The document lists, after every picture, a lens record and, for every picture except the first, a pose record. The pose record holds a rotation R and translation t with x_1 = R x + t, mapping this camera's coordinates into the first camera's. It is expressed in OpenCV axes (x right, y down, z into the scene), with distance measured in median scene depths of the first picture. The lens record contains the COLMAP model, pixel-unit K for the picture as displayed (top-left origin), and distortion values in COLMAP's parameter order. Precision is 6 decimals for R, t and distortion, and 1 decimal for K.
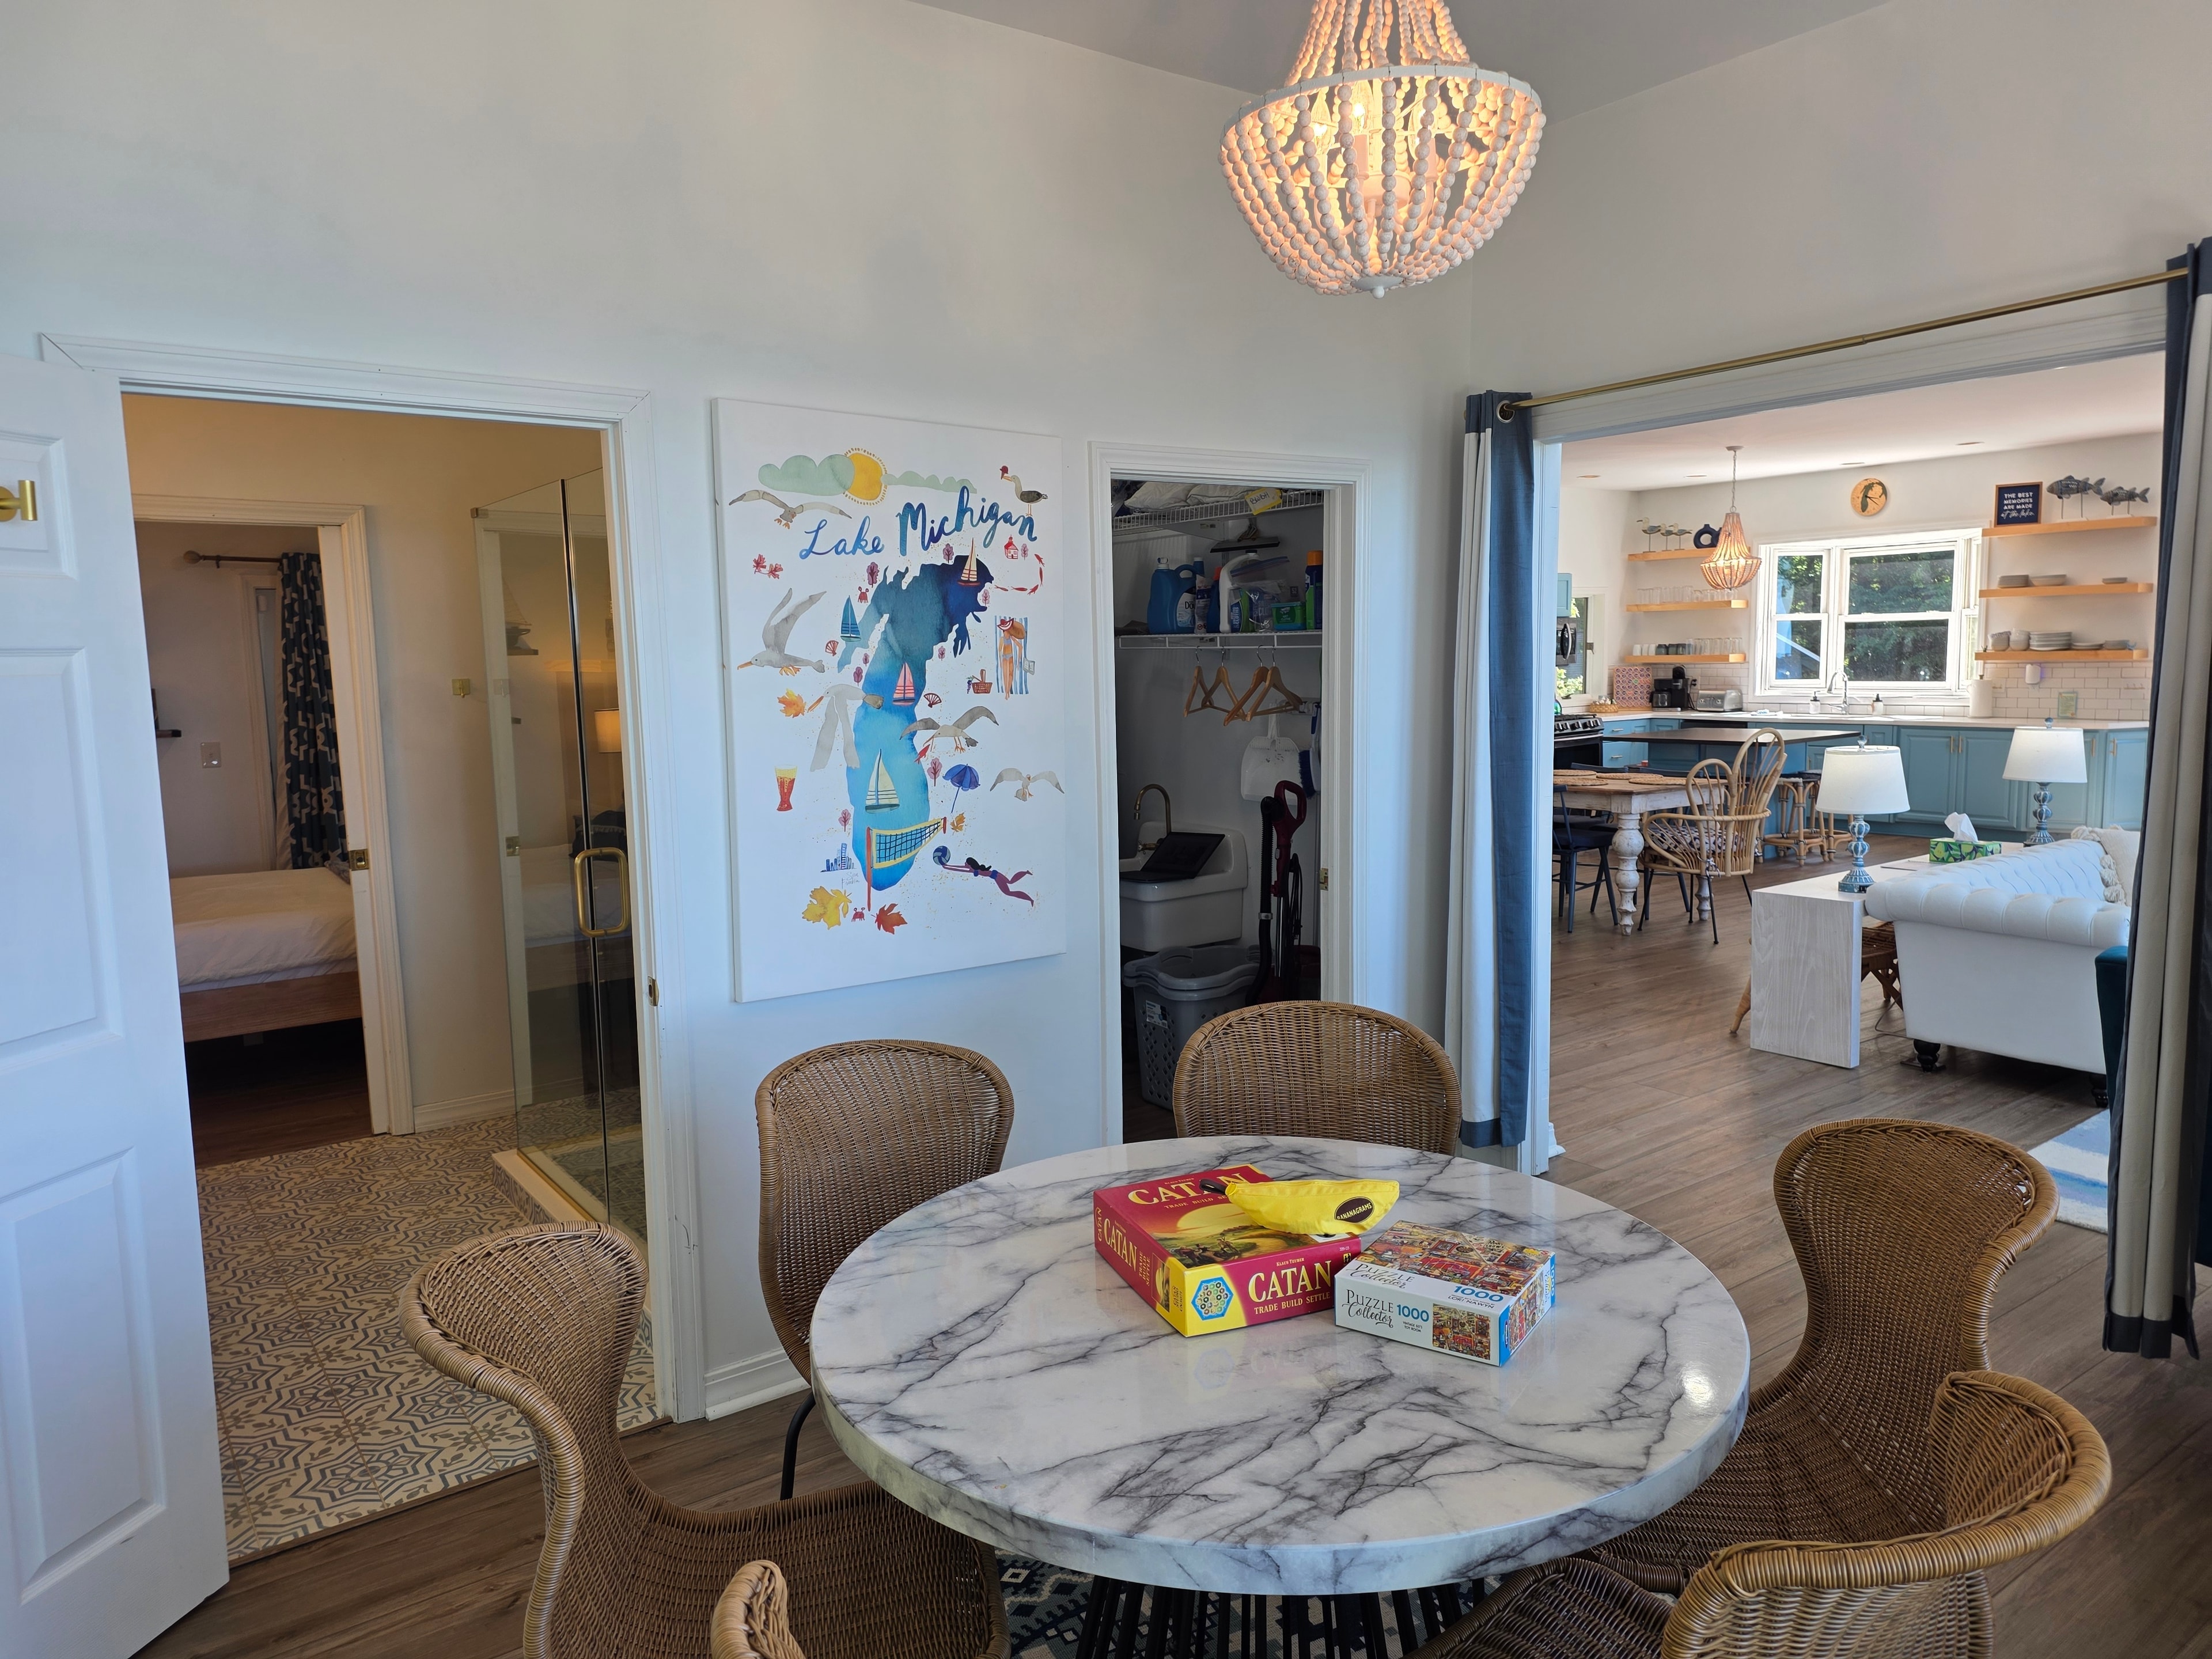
lens RADIAL K [[1477.1, 0, 1093.1], [0, 1477.1, 829.7], [0, 0, 1]] dist [0.006673, -0.009124]
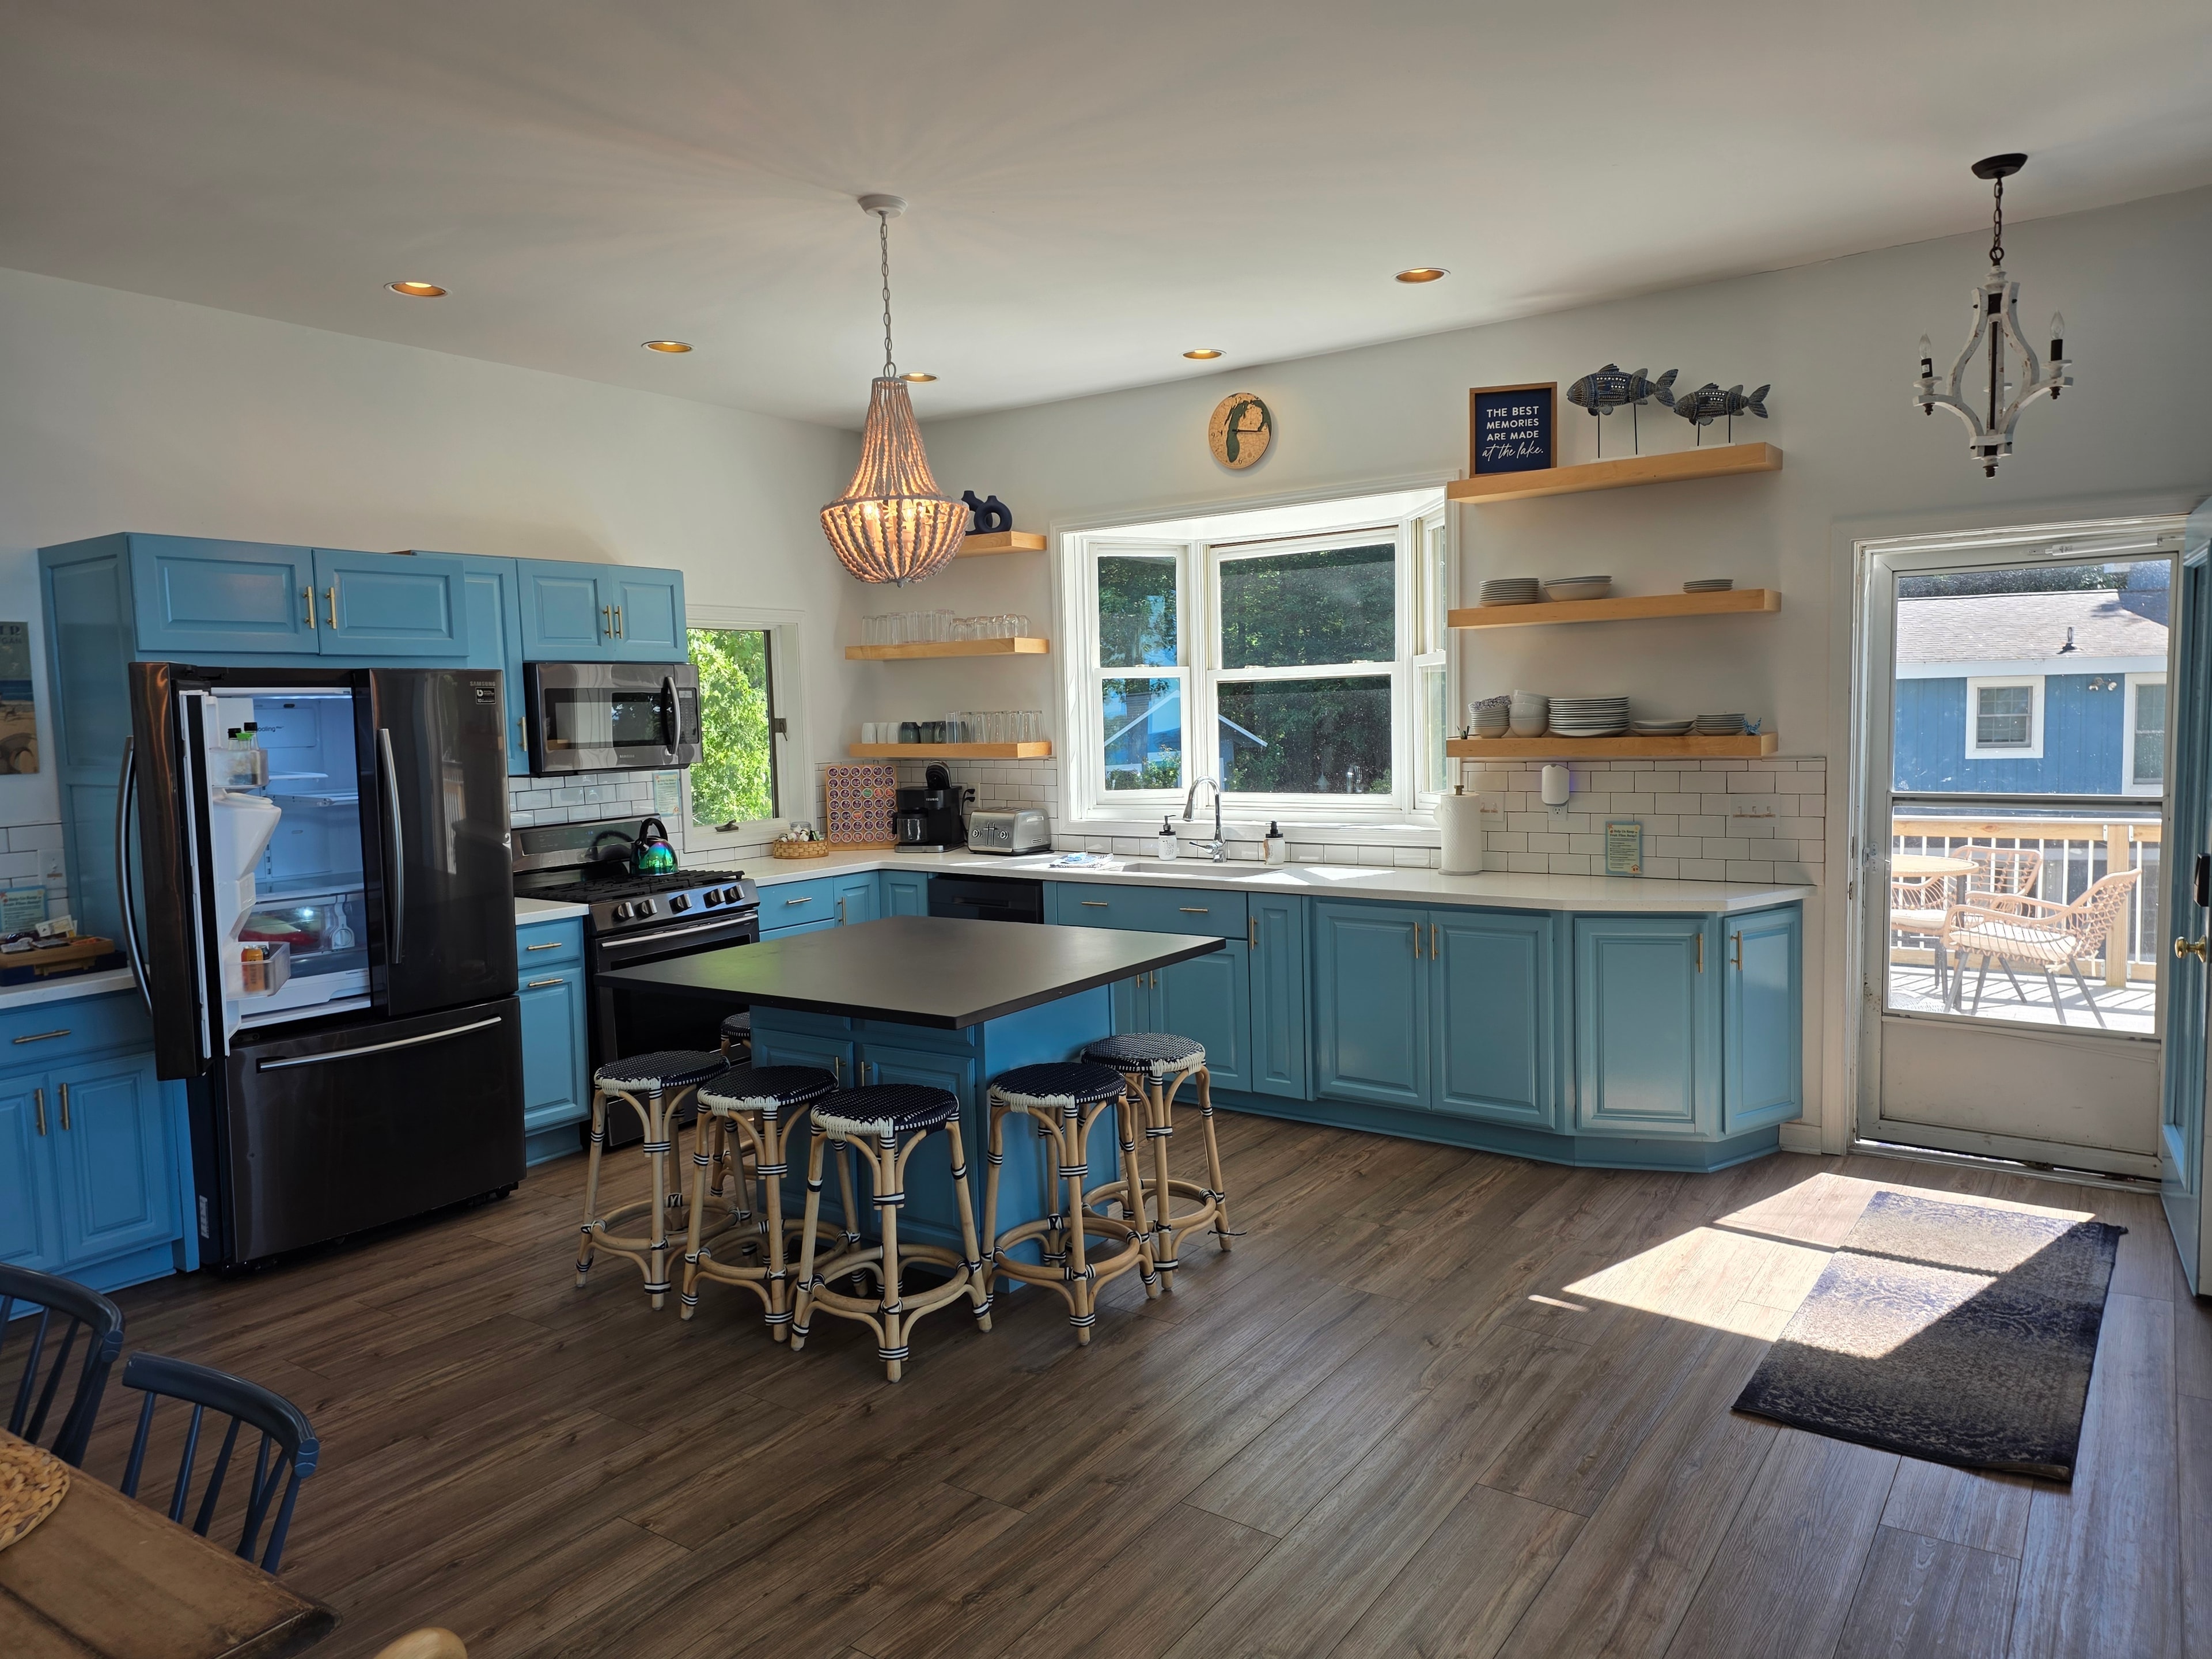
lens RADIAL K [[1477.1, 0, 1110.8], [0, 1477.1, 830.9], [0, 0, 1]] dist [0.006673, -0.009124]
pose [[0.939533, -0.025267, 0.341525, 0.307094], [0.042801, 0.998119, -0.043903, -0.068970], [-0.339774, 0.055866, 0.938847, 0.548658]]
